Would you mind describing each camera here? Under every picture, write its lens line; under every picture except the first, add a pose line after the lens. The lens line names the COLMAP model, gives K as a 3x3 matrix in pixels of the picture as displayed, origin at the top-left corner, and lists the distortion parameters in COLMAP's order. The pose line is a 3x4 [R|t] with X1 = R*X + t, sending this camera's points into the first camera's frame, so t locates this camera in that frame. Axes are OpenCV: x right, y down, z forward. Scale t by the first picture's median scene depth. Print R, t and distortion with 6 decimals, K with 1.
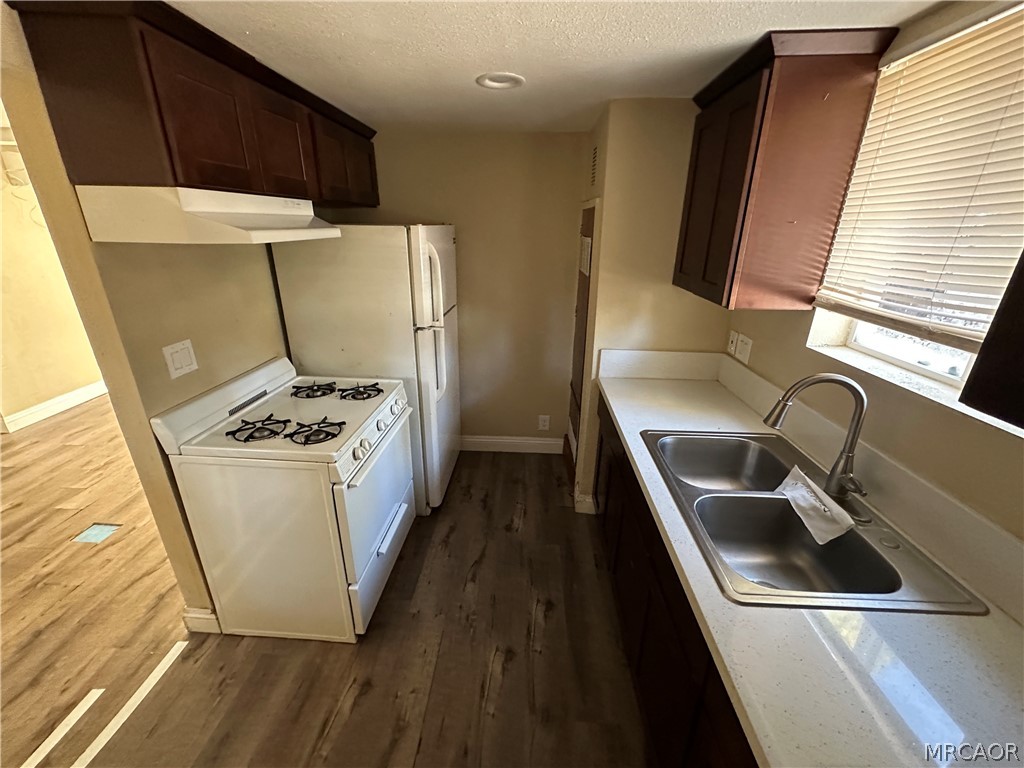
lens RADIAL K [[415.5, 0, 511.2], [0, 415.5, 385.4], [0, 0, 1]] dist [-0.005771, 0.001539]
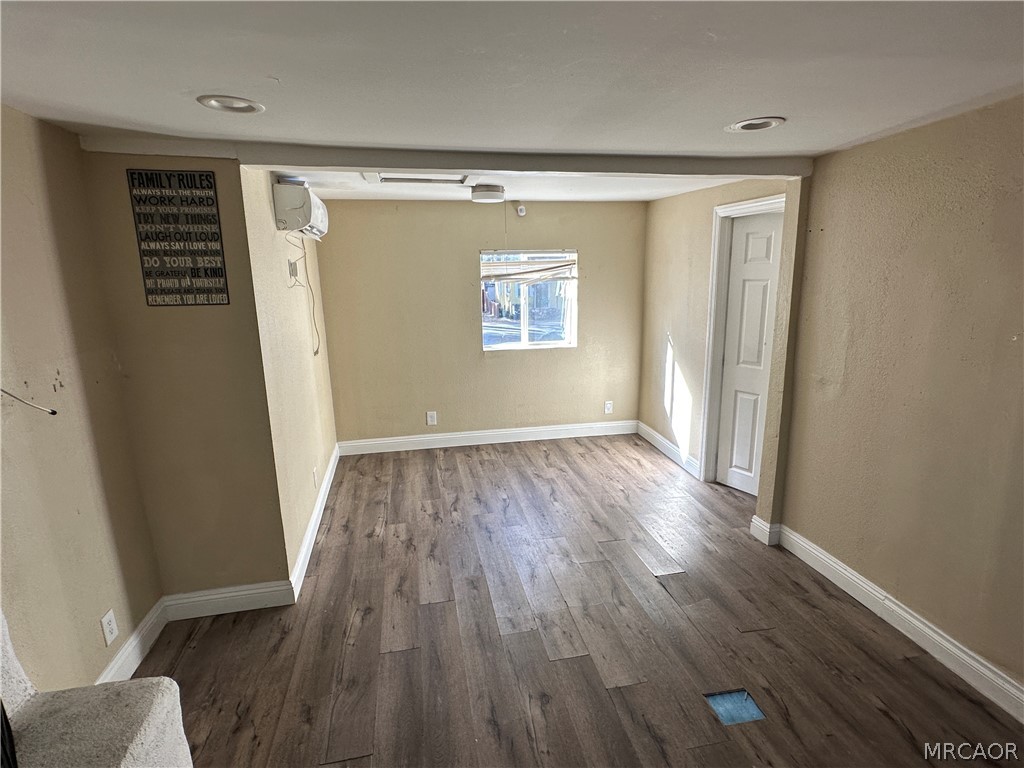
lens RADIAL K [[540.3, 0, 507.7], [0, 540.3, 391.6], [0, 0, 1]] dist [0.000748, -0.000294]
pose [[0.971737, -0.089701, 0.218362, -1.698778], [0.120372, 0.983986, -0.131459, -0.088833], [-0.203073, 0.154028, 0.966973, 0.156235]]
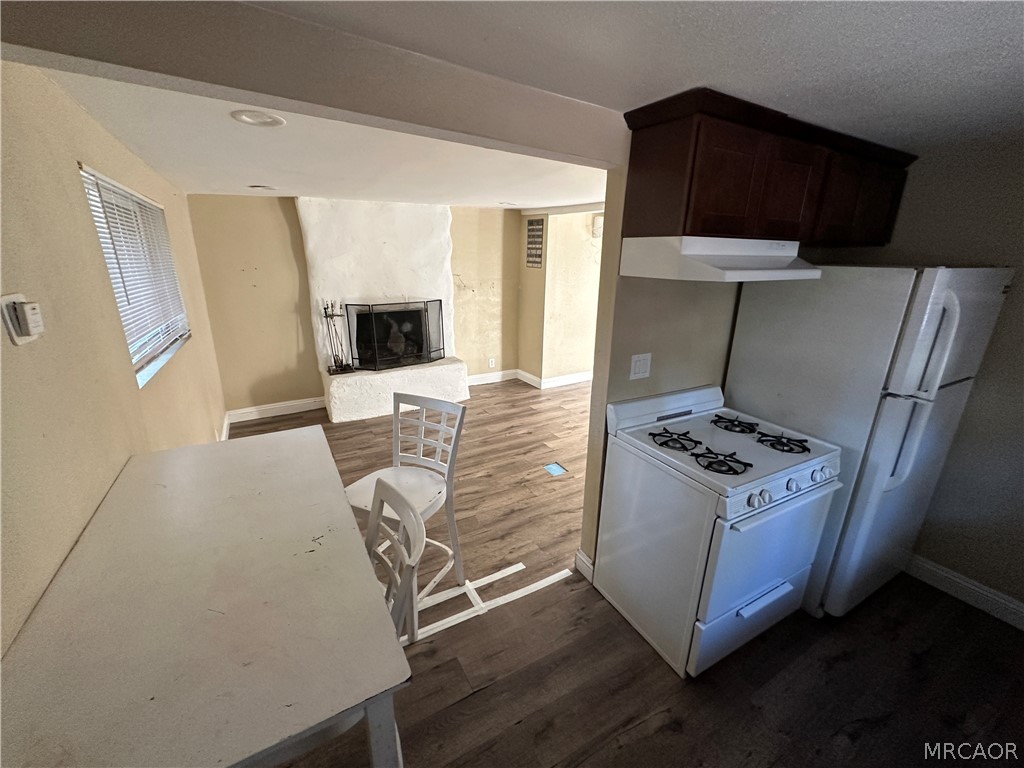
lens RADIAL K [[415.5, 0, 513.9], [0, 415.5, 385.7], [0, 0, 1]] dist [-0.005771, 0.001539]
pose [[0.536972, 0.245177, -0.807186, 0.030551], [-0.310552, 0.947092, 0.081081, 0.006988], [0.784359, 0.207135, 0.584702, -0.031819]]
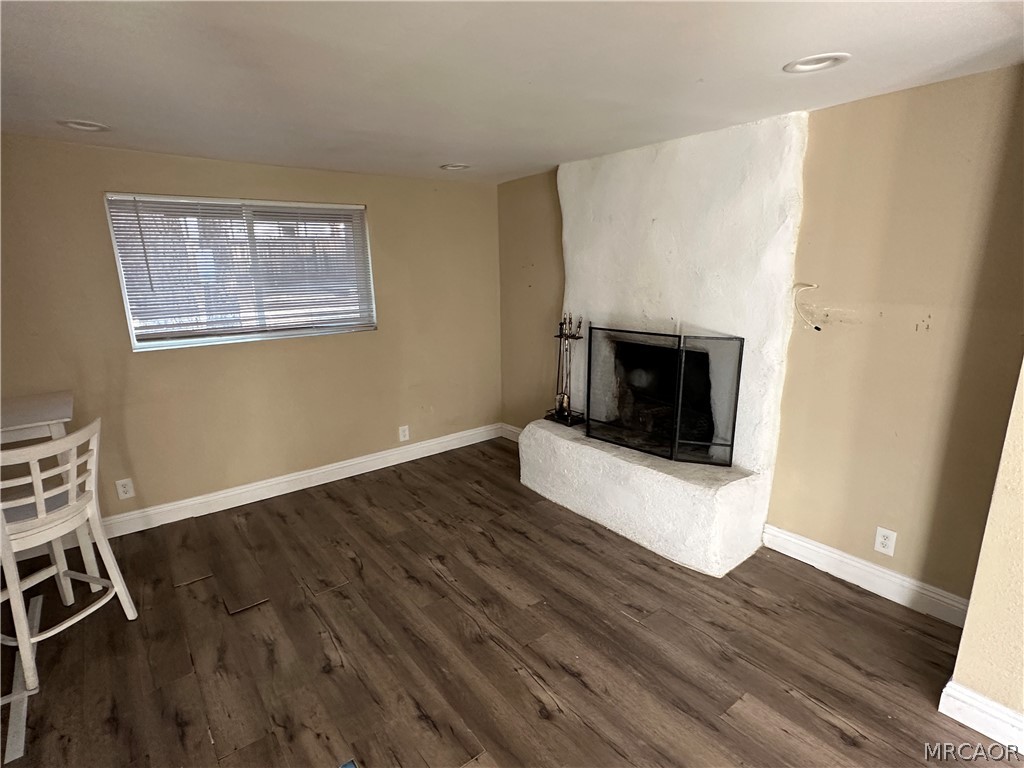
lens RADIAL K [[540.3, 0, 507.5], [0, 540.3, 386.2], [0, 0, 1]] dist [0.000748, -0.000294]
pose [[-0.769972, 0.158936, -0.617966, -0.920680], [-0.218690, 0.844091, 0.489576, -0.567665], [0.599431, 0.512103, -0.615169, 1.464018]]
